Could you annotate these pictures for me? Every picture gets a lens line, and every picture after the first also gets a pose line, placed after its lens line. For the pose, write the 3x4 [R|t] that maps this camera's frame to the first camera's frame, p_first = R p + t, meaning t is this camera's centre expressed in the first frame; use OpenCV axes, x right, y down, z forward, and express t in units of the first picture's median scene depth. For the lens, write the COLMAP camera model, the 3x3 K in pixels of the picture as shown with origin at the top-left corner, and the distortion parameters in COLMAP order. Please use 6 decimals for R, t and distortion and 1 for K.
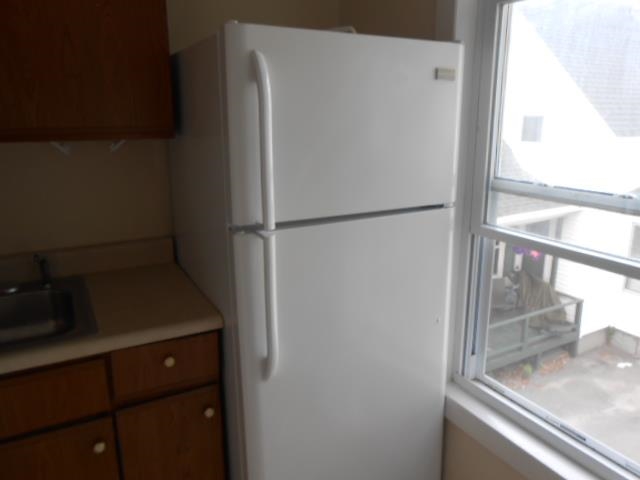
lens RADIAL K [[502.6, 0, 320.0], [0, 502.6, 240.0], [0, 0, 1]] dist [0.004972, 0.007076]
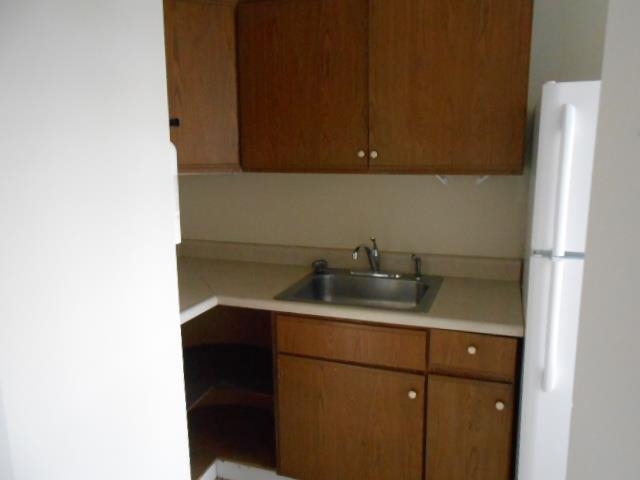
lens RADIAL K [[502.6, 0, 320.0], [0, 502.6, 240.0], [0, 0, 1]] dist [0.004972, 0.007076]
pose [[0.658217, 0.126753, -0.742080, 0.326946], [-0.175280, 0.984437, 0.012679, 0.019938], [0.732138, 0.121726, 0.670191, -0.143348]]
